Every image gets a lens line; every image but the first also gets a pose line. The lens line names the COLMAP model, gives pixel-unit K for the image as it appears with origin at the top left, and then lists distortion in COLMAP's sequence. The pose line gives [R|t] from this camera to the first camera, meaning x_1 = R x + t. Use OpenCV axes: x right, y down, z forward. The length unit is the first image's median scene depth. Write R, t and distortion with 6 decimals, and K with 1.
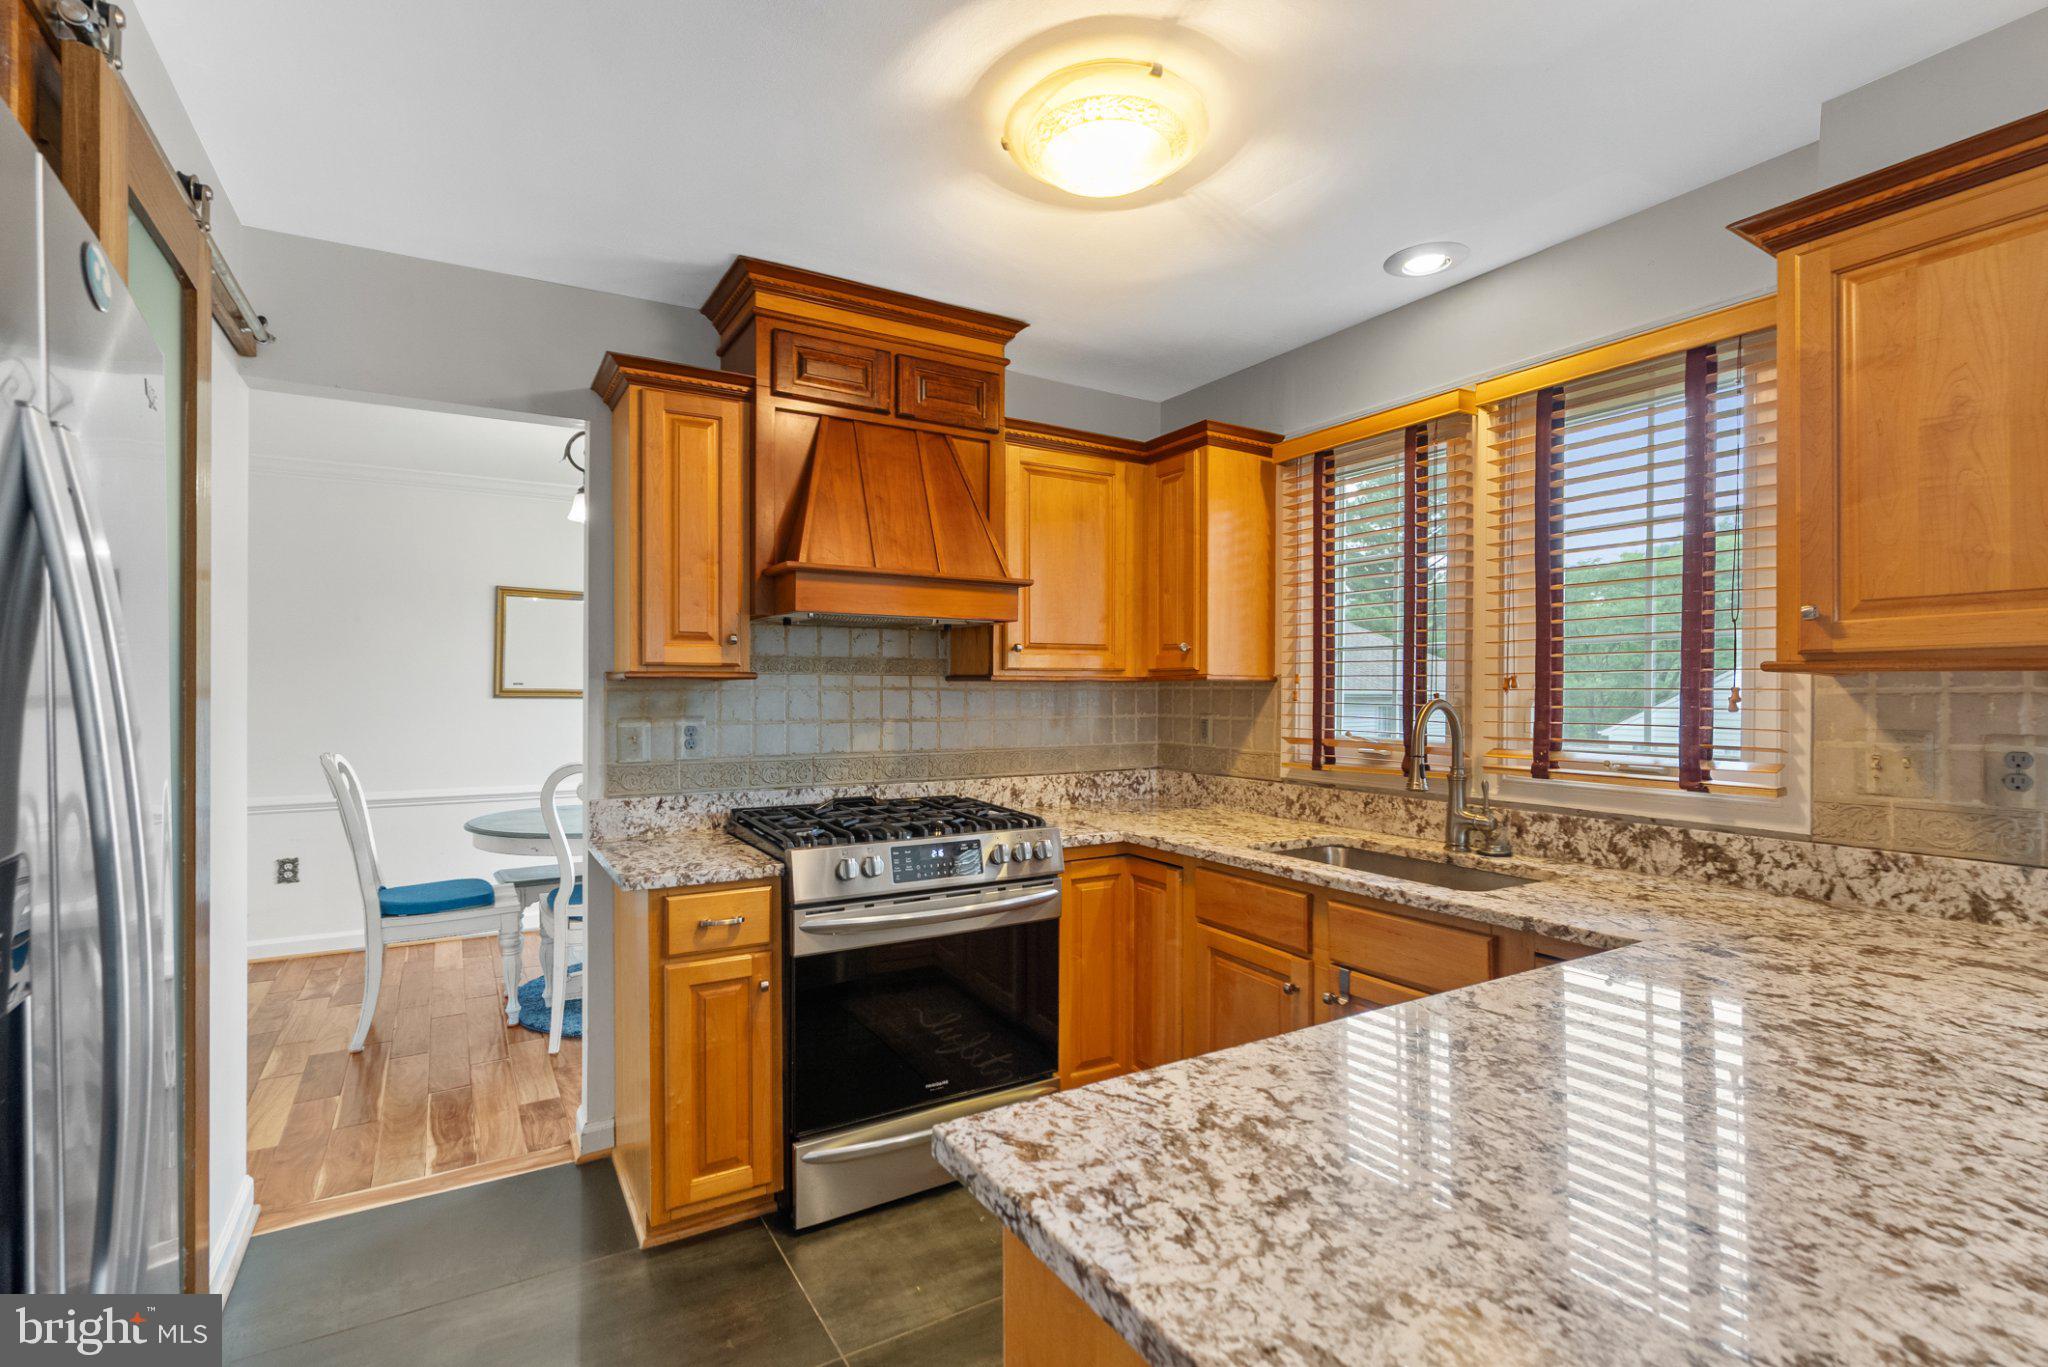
lens RADIAL K [[949.3, 0, 1012.2], [0, 949.3, 691.6], [0, 0, 1]] dist [0.002227, 0.001676]
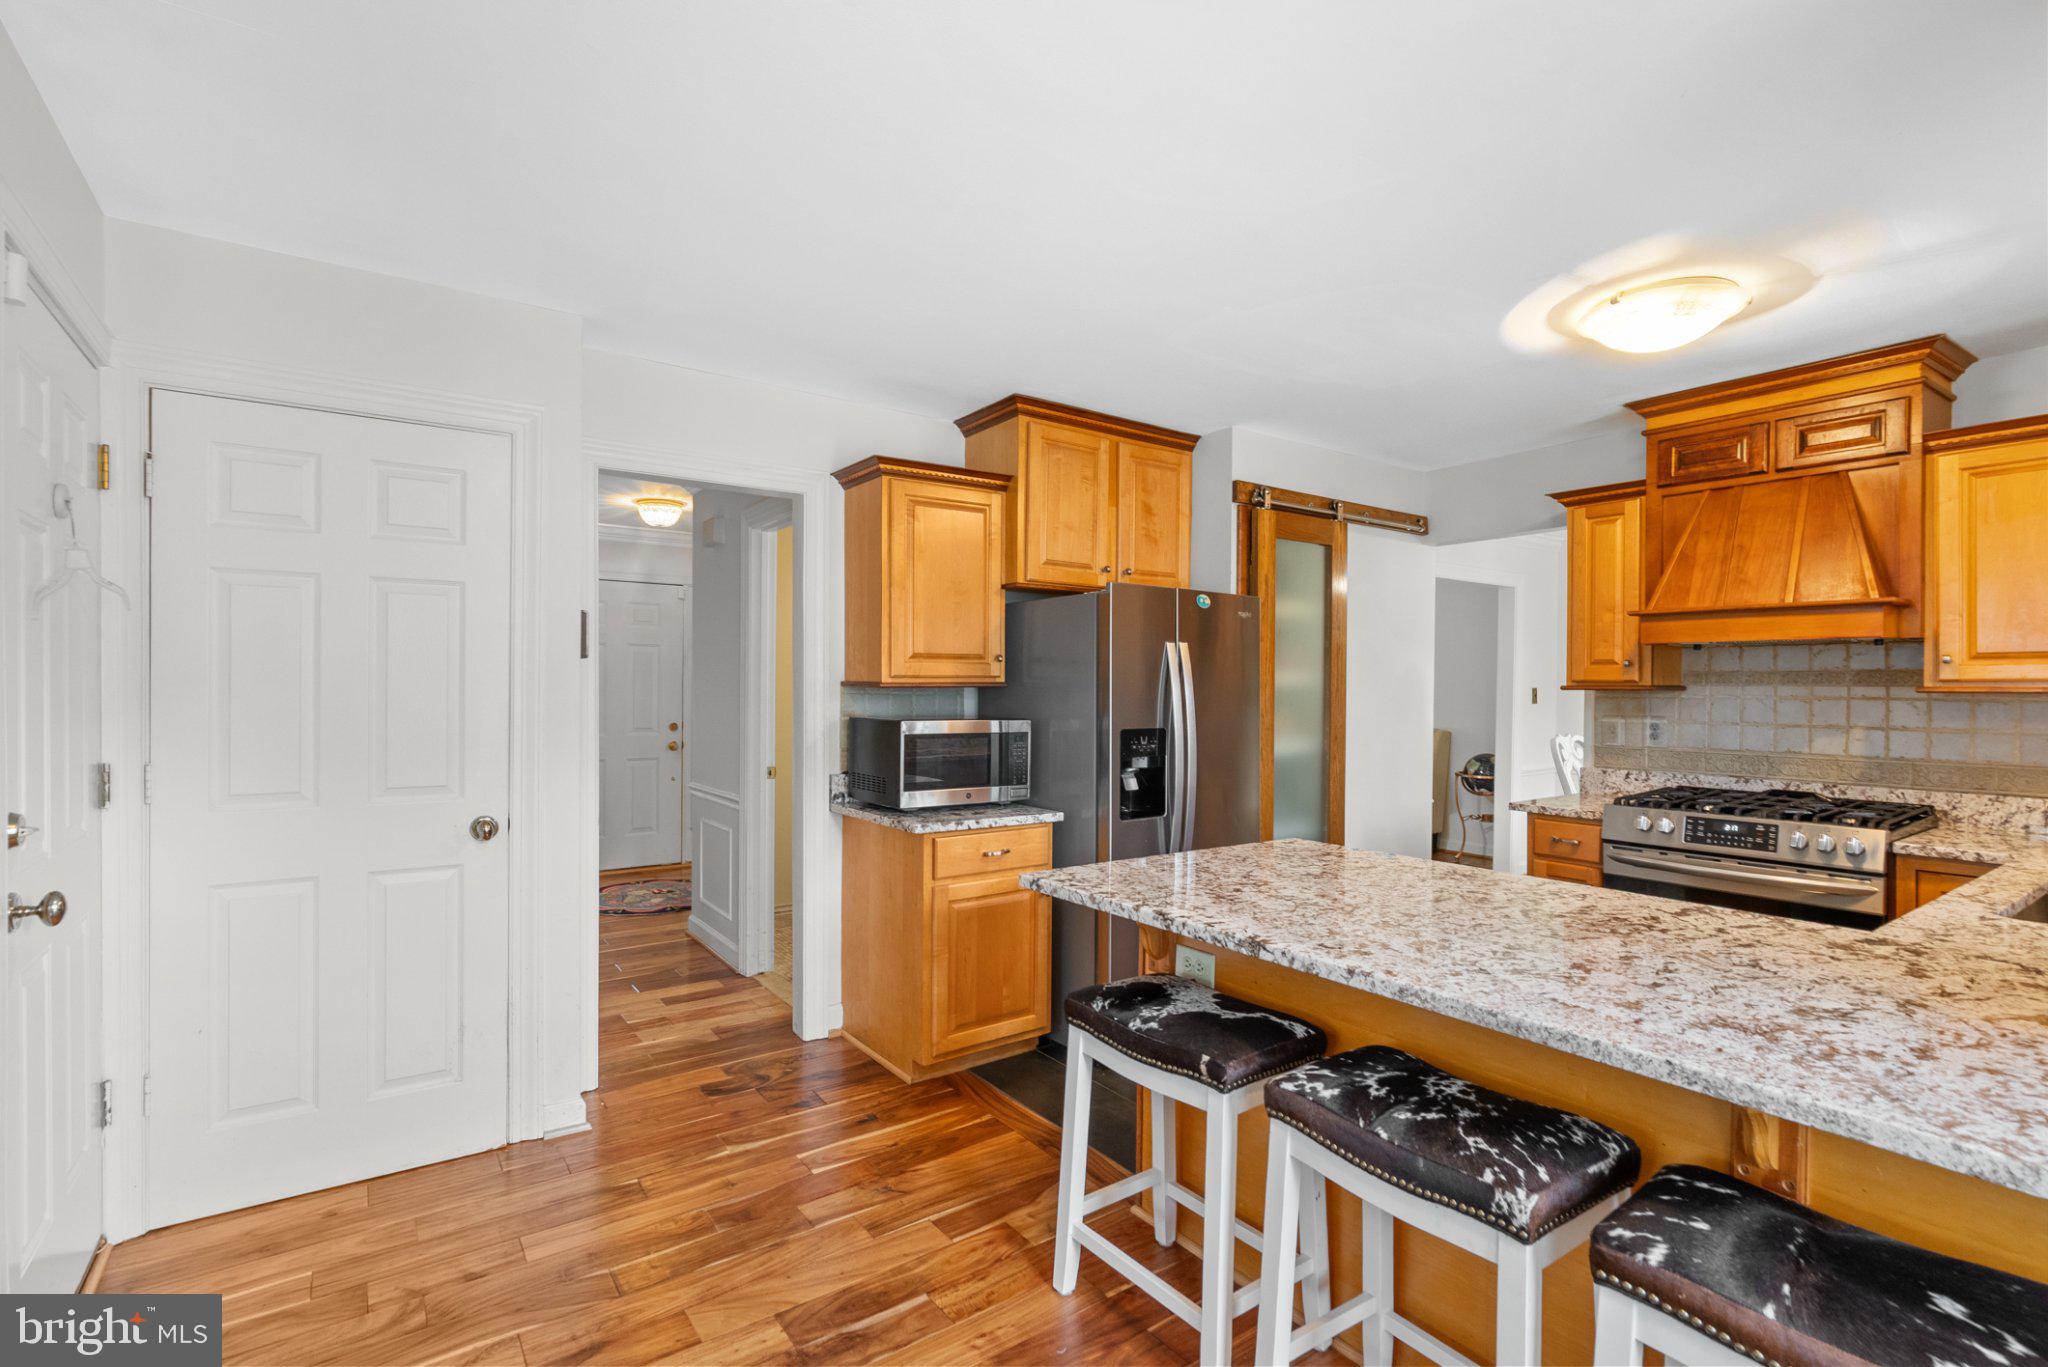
lens RADIAL K [[951.1, 0, 1021.5], [0, 951.1, 700.2], [0, 0, 1]] dist [0.000146, 0.000744]
pose [[0.082791, 0.014793, -0.996457, 1.059554], [-0.006795, 0.999875, 0.014279, -0.012162], [0.996544, 0.005589, 0.082881, -0.052574]]
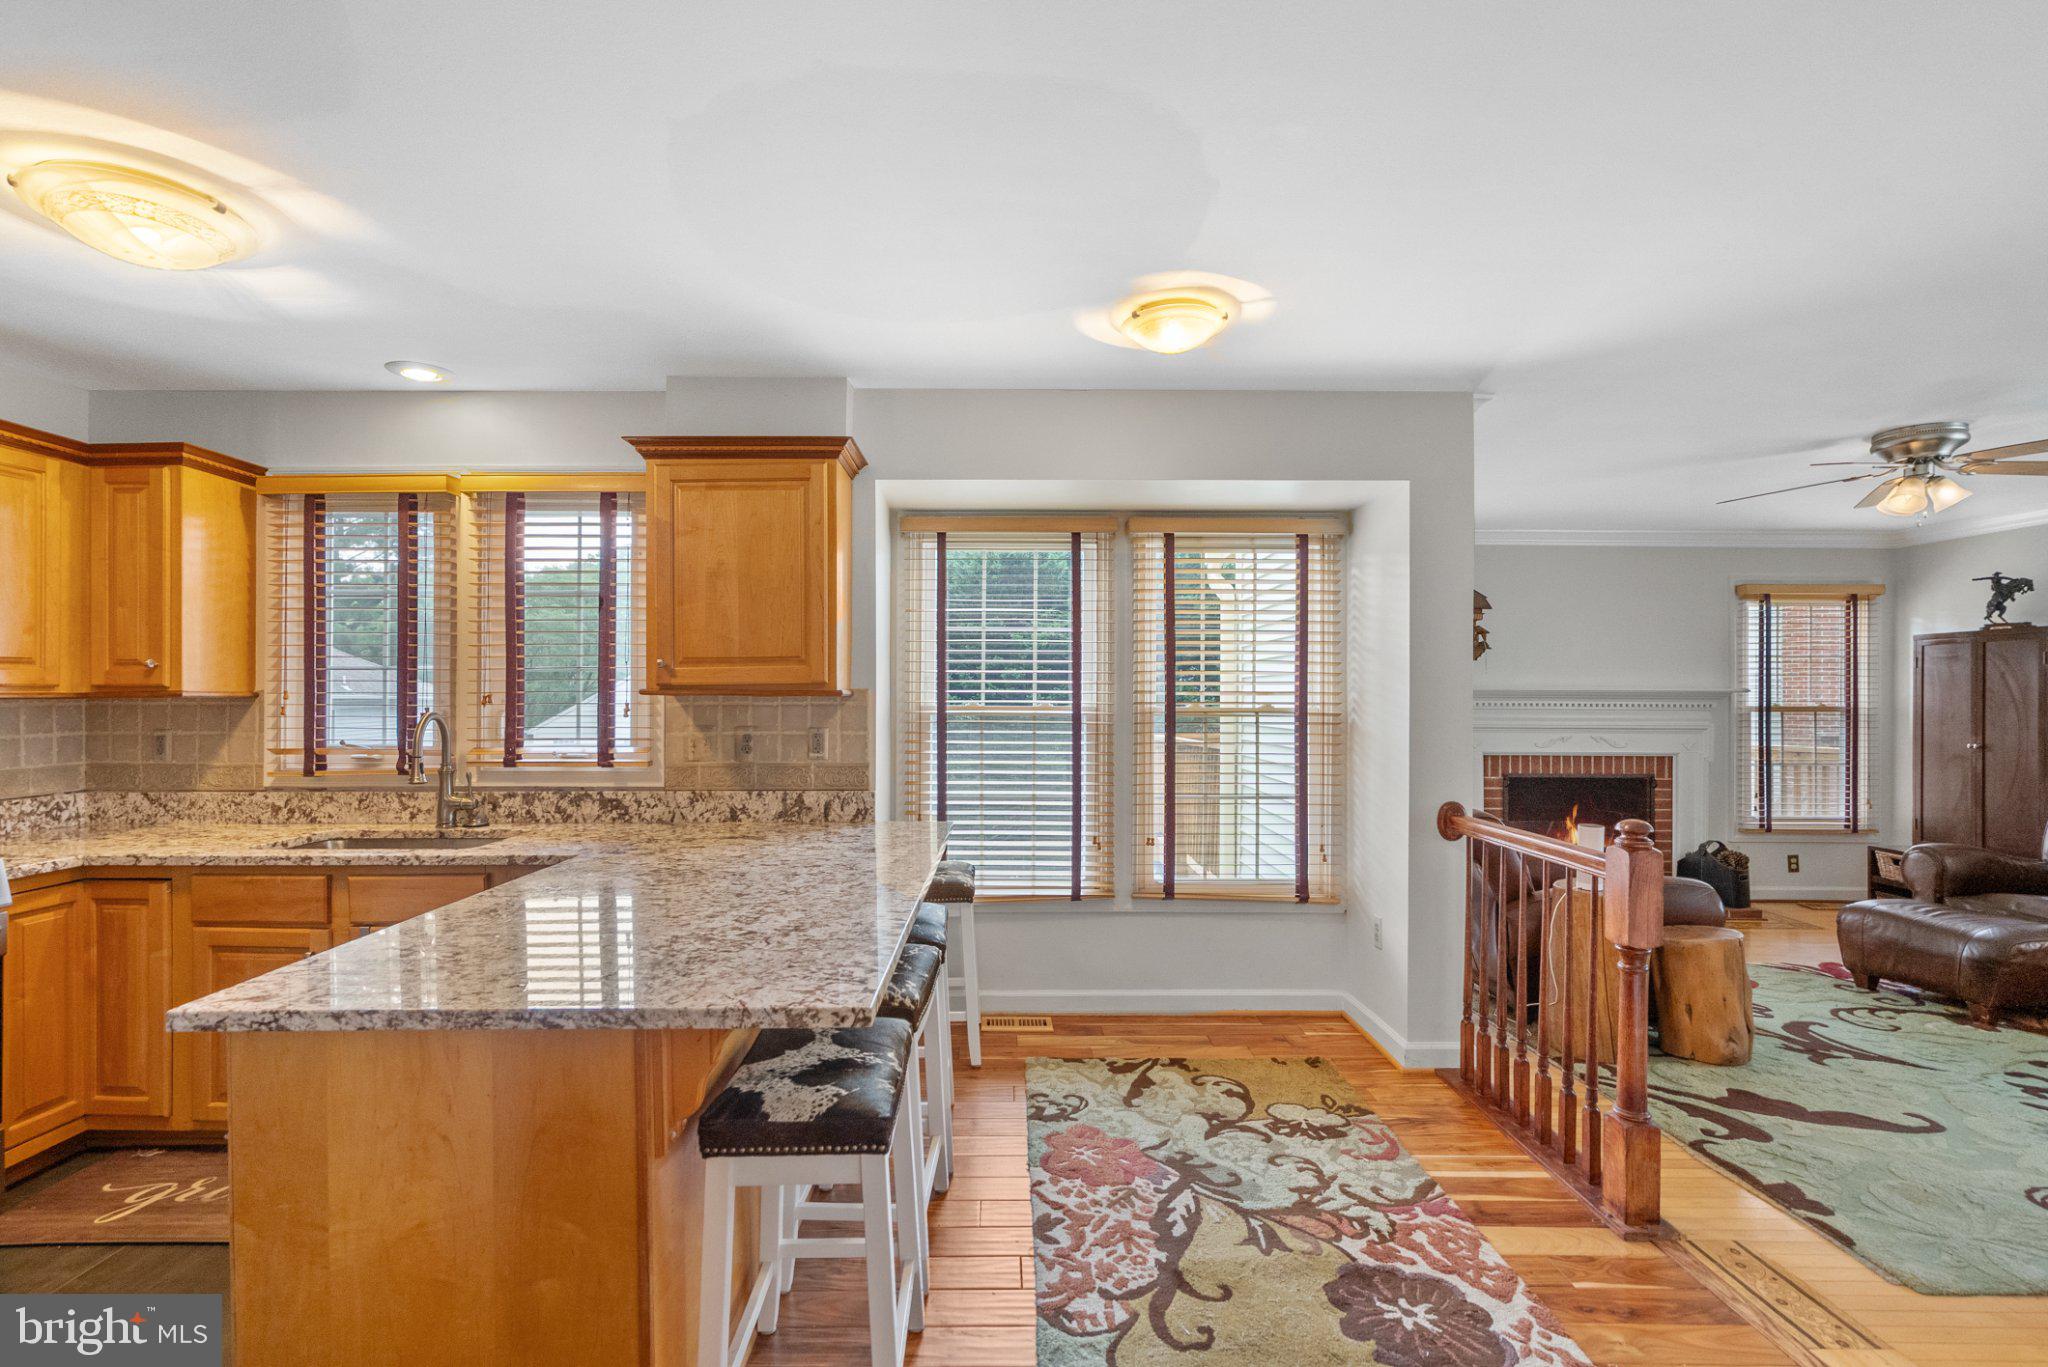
lens RADIAL K [[945.3, 0, 1006.5], [0, 945.3, 691.8], [0, 0, 1]] dist [0.003870, 0.000302]
pose [[0.516184, -0.001655, 0.856476, -0.244733], [0.003888, 0.999992, -0.000411, -0.015729], [-0.856469, 0.003542, 0.516186, -0.328819]]
